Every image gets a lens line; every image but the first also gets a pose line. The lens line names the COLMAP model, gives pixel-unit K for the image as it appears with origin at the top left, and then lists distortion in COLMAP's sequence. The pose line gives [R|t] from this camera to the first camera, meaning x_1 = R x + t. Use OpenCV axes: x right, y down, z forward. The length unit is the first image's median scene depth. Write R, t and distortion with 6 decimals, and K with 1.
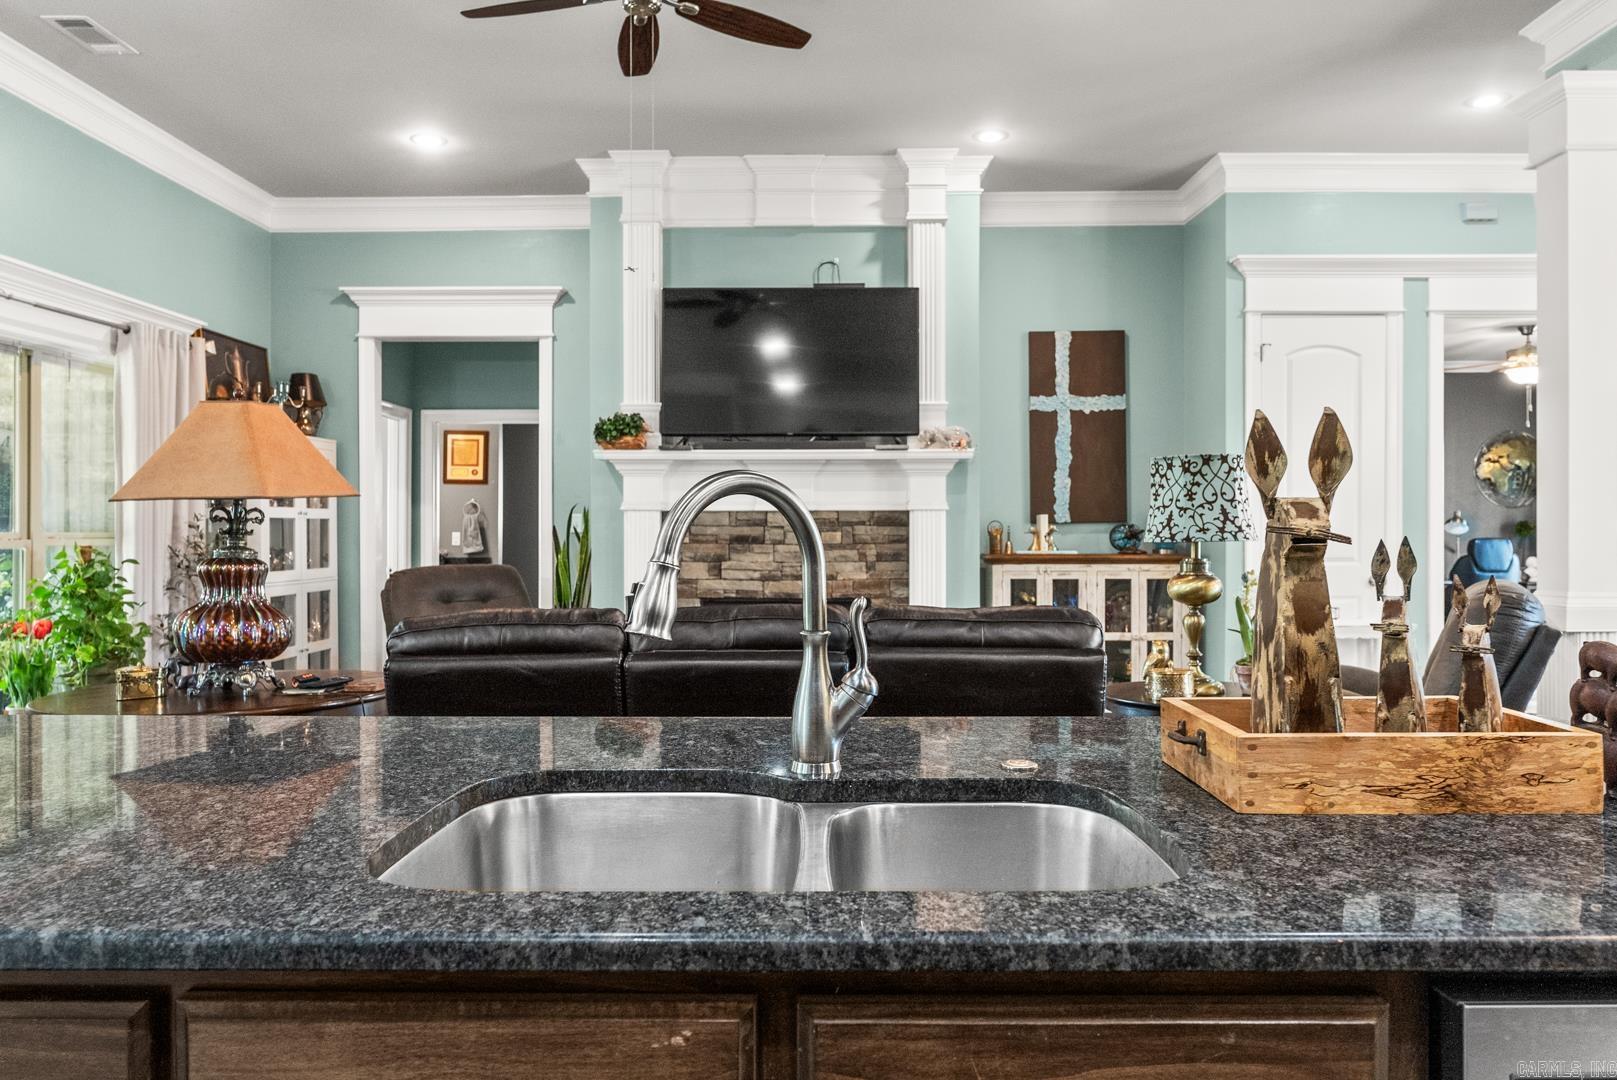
lens RADIAL K [[1103.0, 0, 801.3], [0, 1103.0, 538.8], [0, 0, 1]] dist [-0.001451, -0.001848]
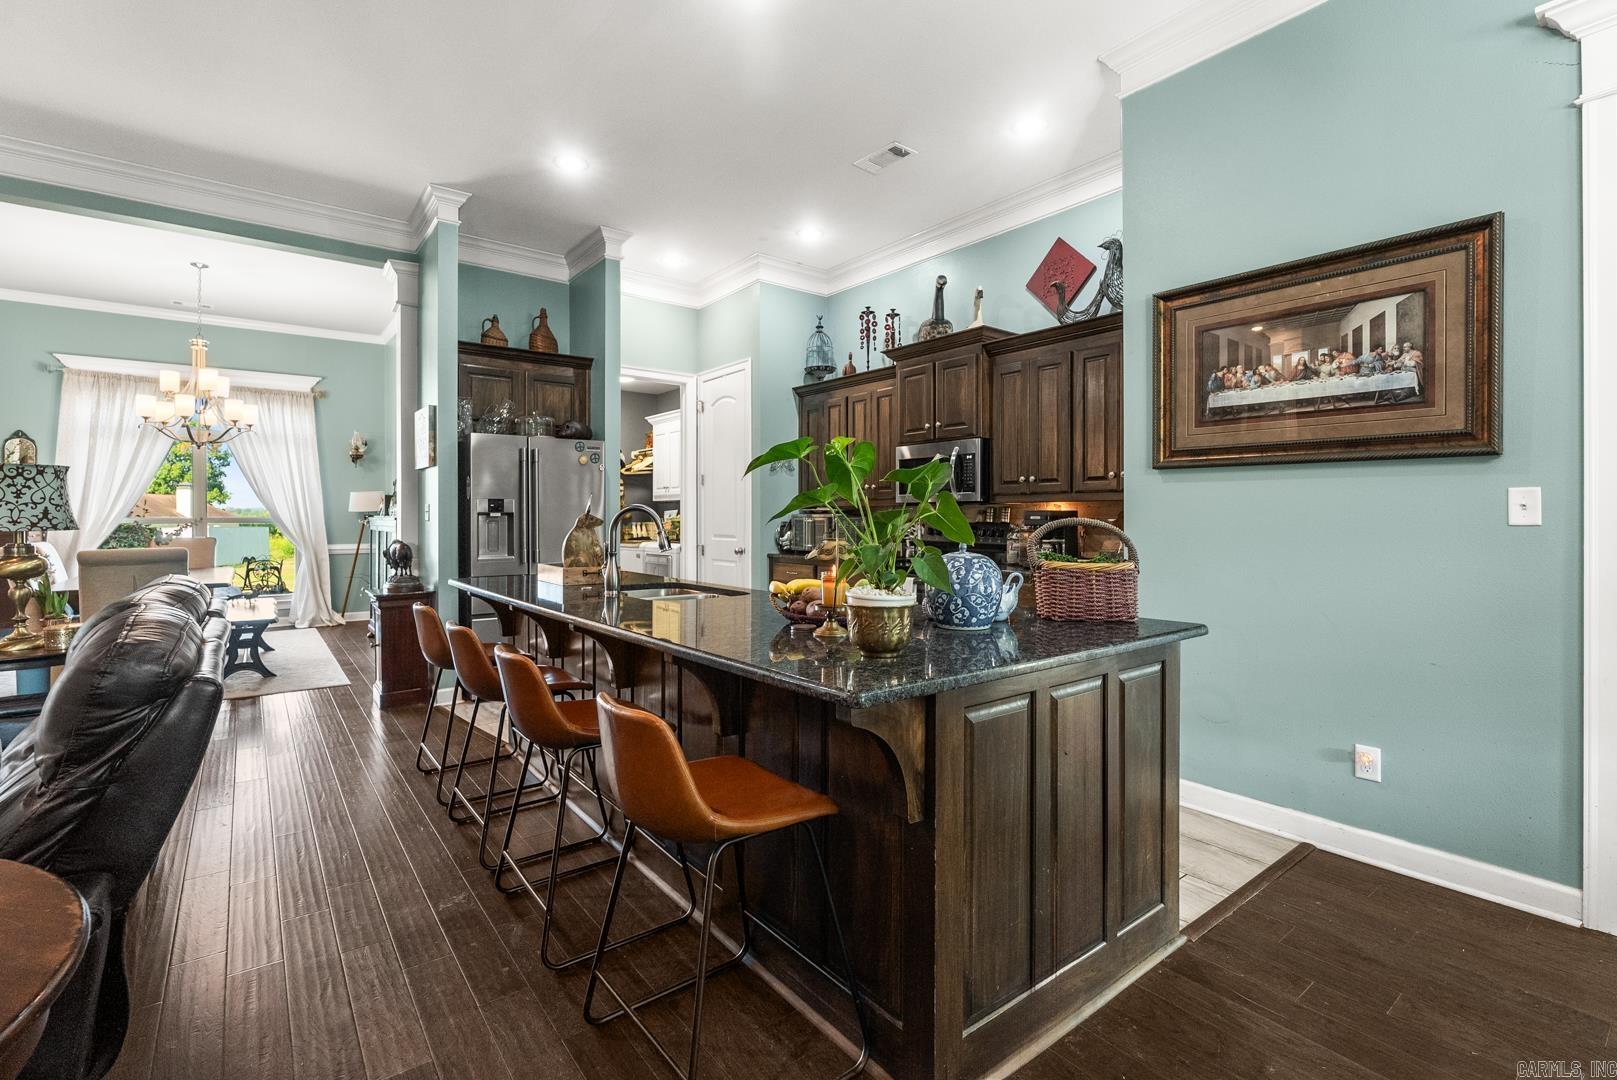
lens RADIAL K [[734.4, 0, 805.6], [0, 734.4, 519.5], [0, 0, 1]] dist [-0.007909, 0.000306]
pose [[-0.618681, -0.001047, 0.785642, -0.466429], [0.006477, 0.999958, 0.006433, -0.005533], [-0.785616, 0.009069, -0.618648, 0.428282]]
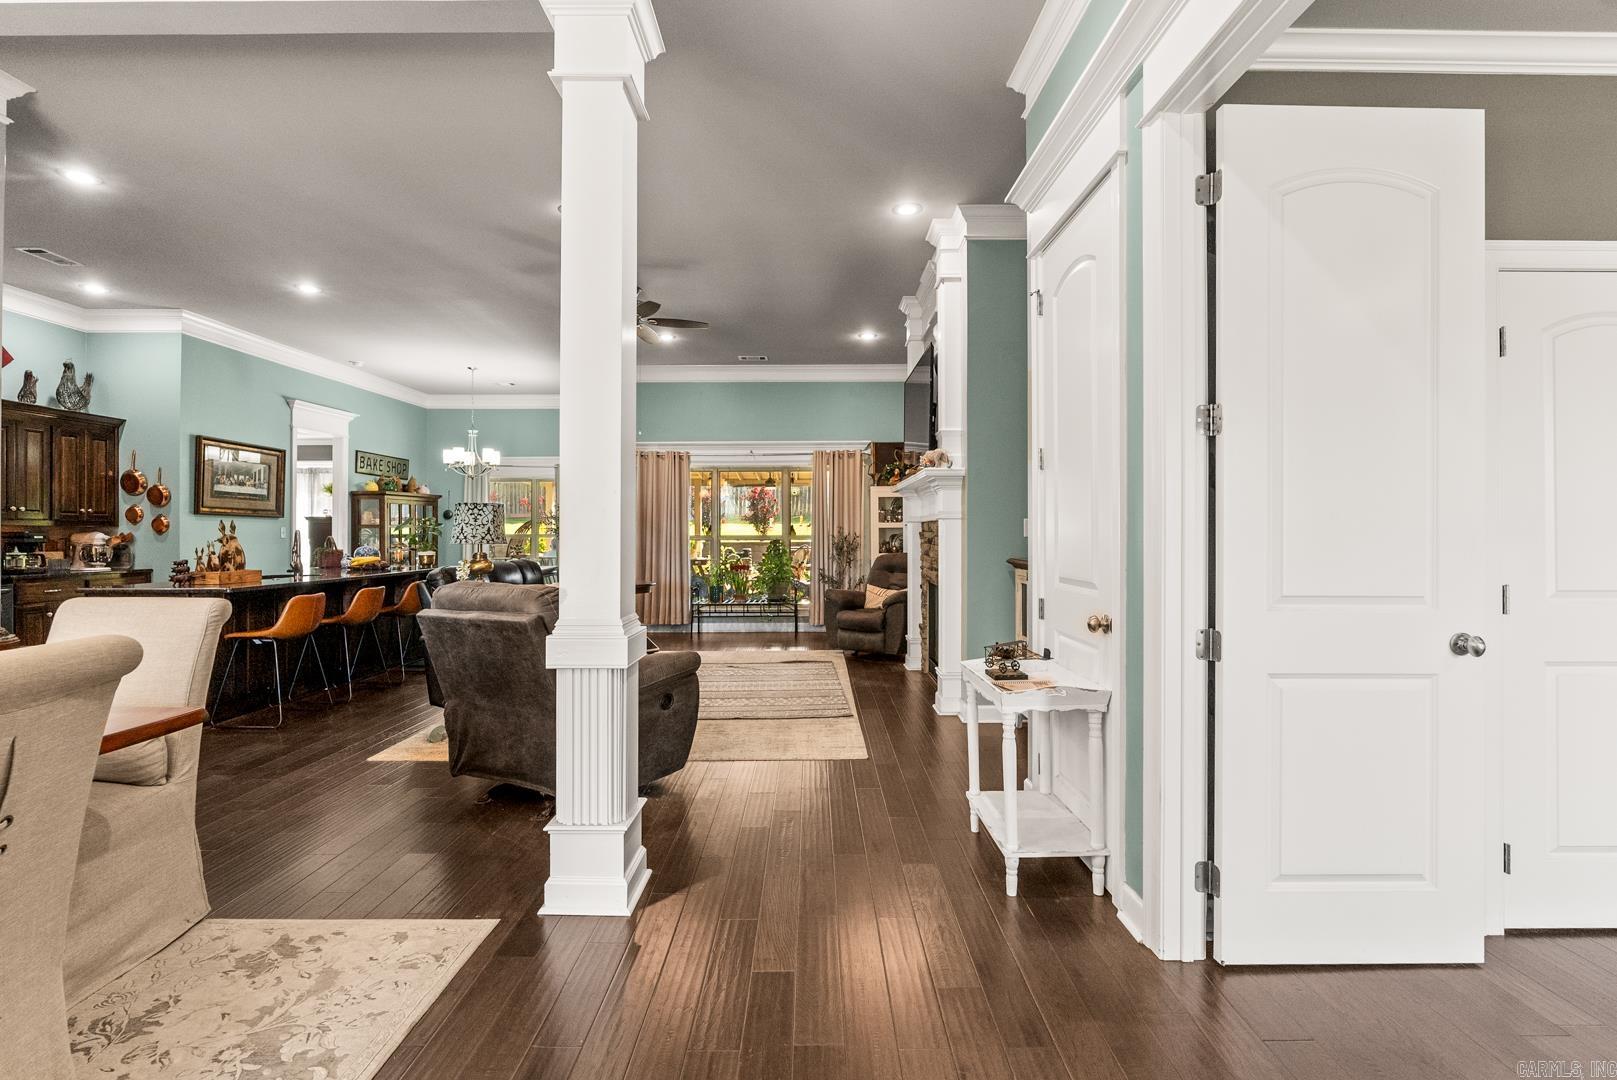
lens RADIAL K [[734.4, 0, 802.9], [0, 734.4, 529.1], [0, 0, 1]] dist [-0.007909, 0.000306]
pose [[0.013157, -0.003885, -0.999906, 0.919078], [-0.002685, 0.999989, -0.003920, -0.011045], [0.999910, 0.002737, 0.013147, 0.835592]]
